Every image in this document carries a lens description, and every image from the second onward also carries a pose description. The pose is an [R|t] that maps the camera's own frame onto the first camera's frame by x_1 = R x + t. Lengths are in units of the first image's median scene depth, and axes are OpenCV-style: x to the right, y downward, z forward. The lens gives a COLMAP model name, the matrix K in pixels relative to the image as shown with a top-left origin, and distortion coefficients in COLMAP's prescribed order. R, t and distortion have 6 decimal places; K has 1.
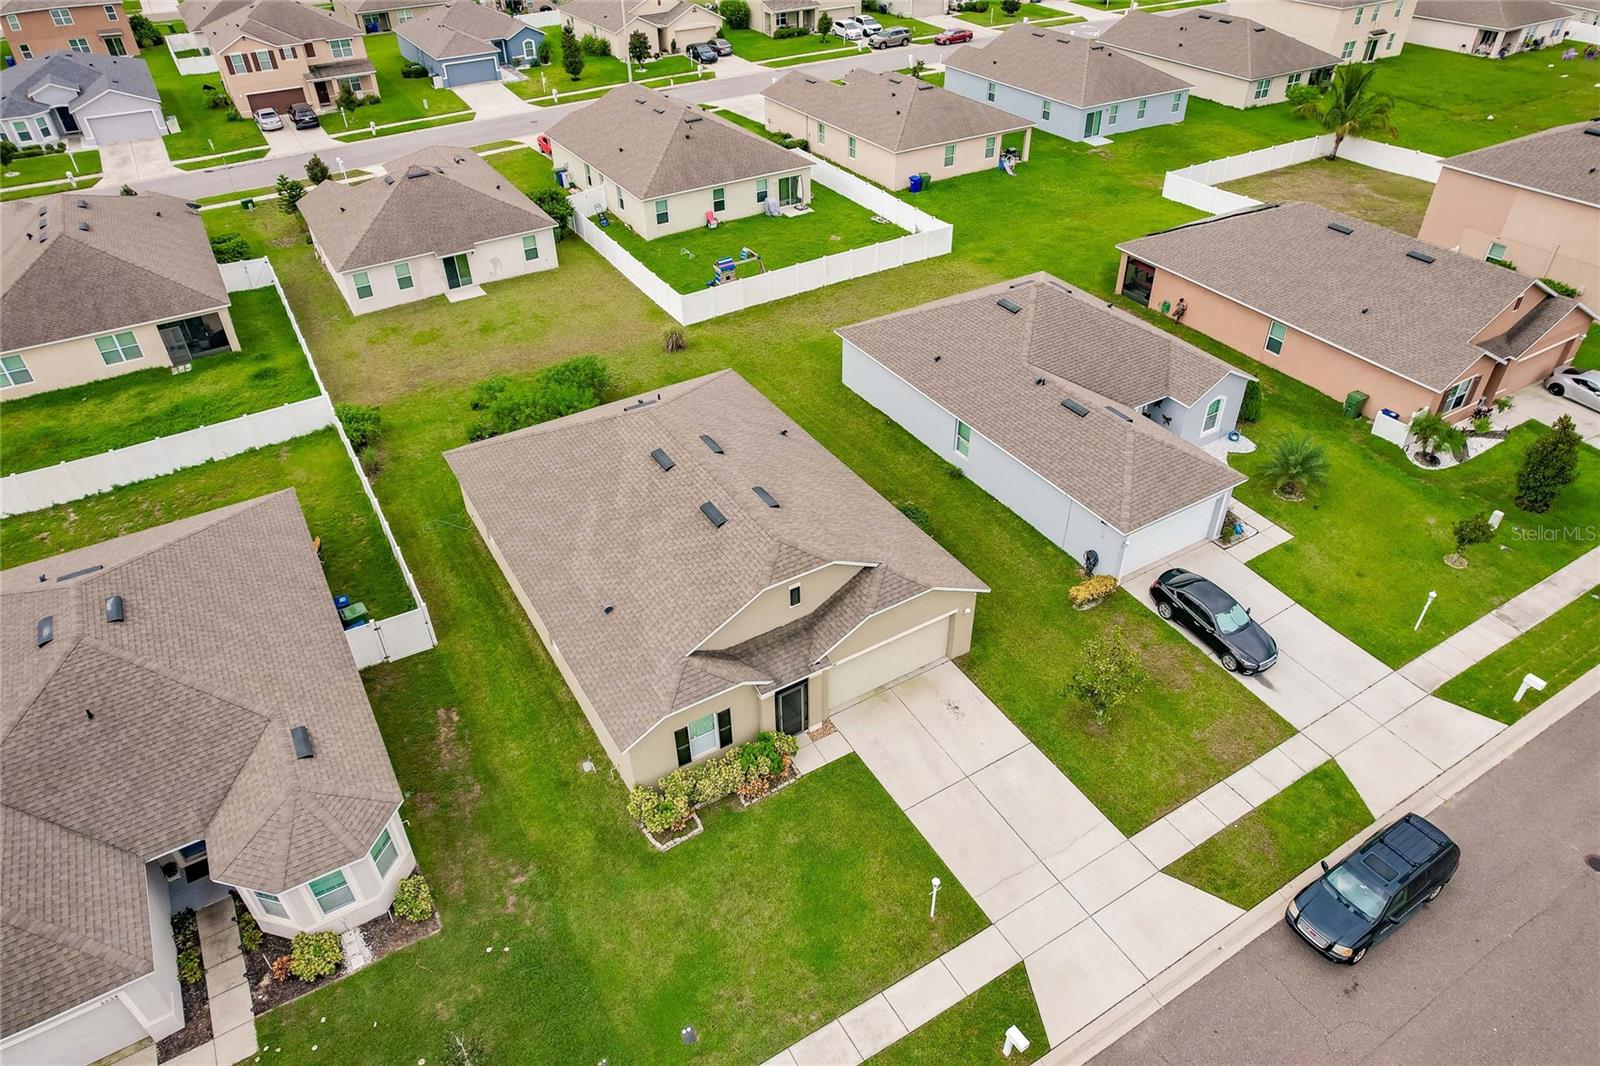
lens RADIAL K [[1030.3, 0, 800.7], [0, 1030.3, 528.4], [0, 0, 1]] dist [-0.086055, 0.079082]
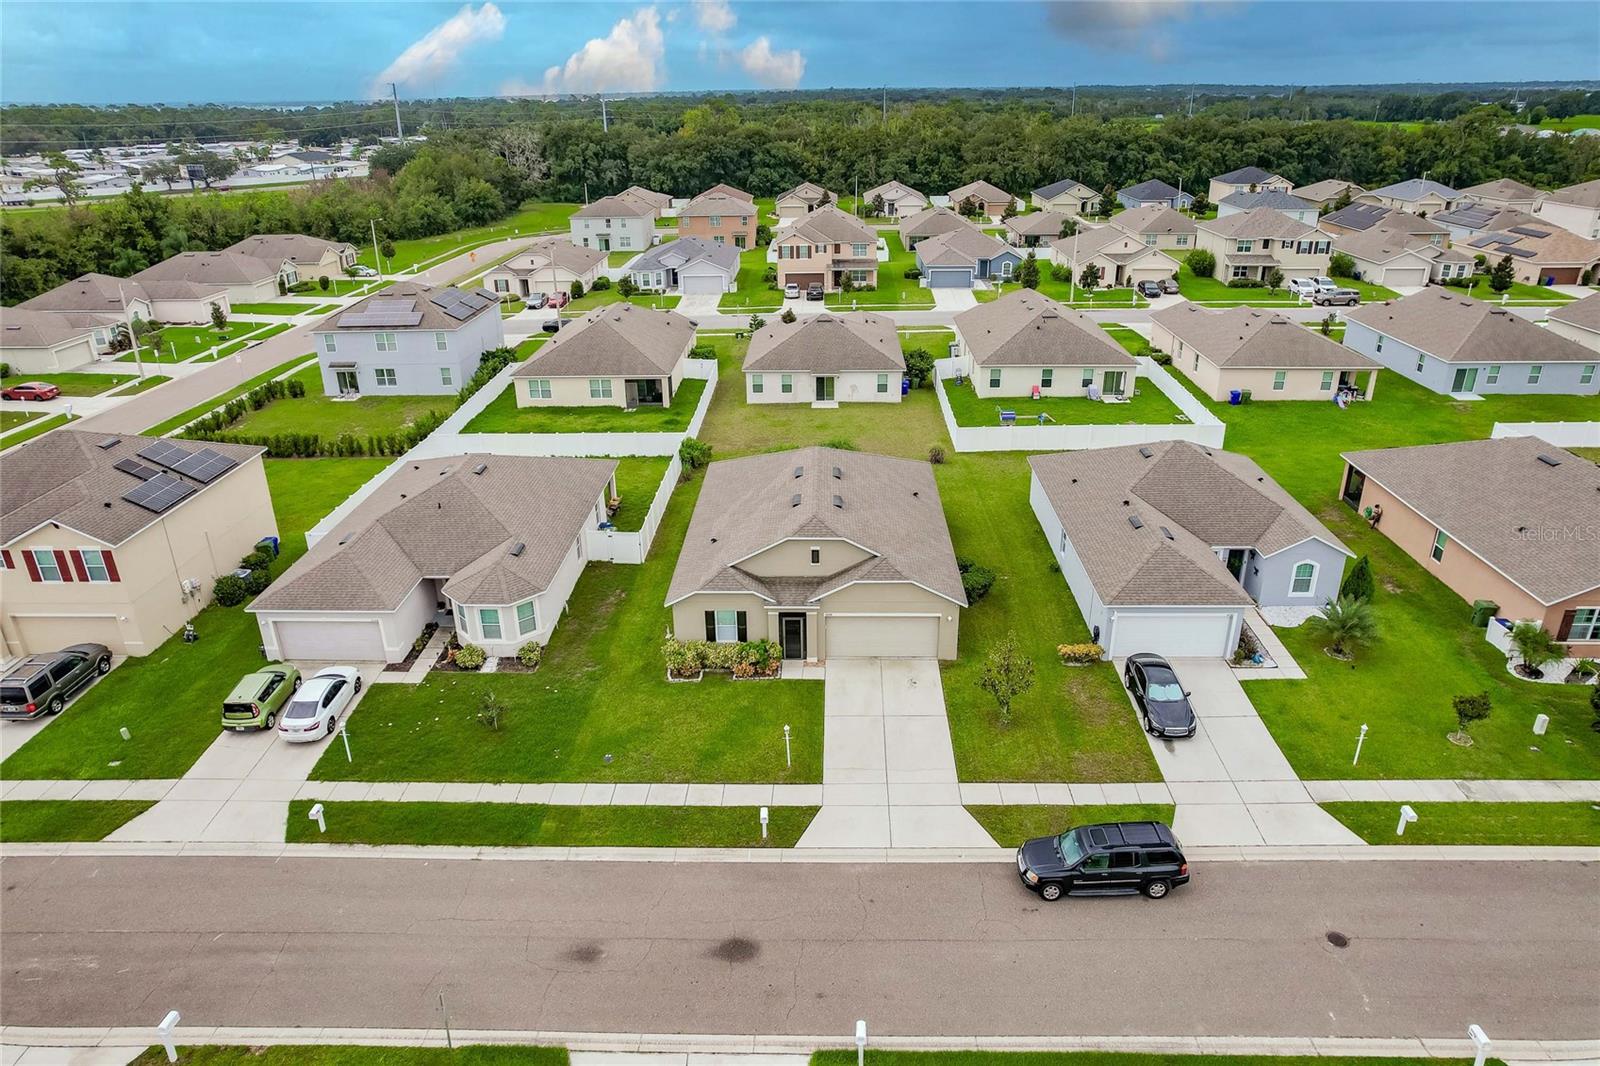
lens RADIAL K [[1026.0, 0, 800.0], [0, 1026.0, 533.0], [0, 0, 1]] dist [-0.074026, 0.062104]
pose [[0.840986, 0.220128, -0.494253, 0.360953], [-0.323766, 0.936637, -0.133742, 0.124175], [0.433495, 0.272498, 0.858968, -0.137319]]
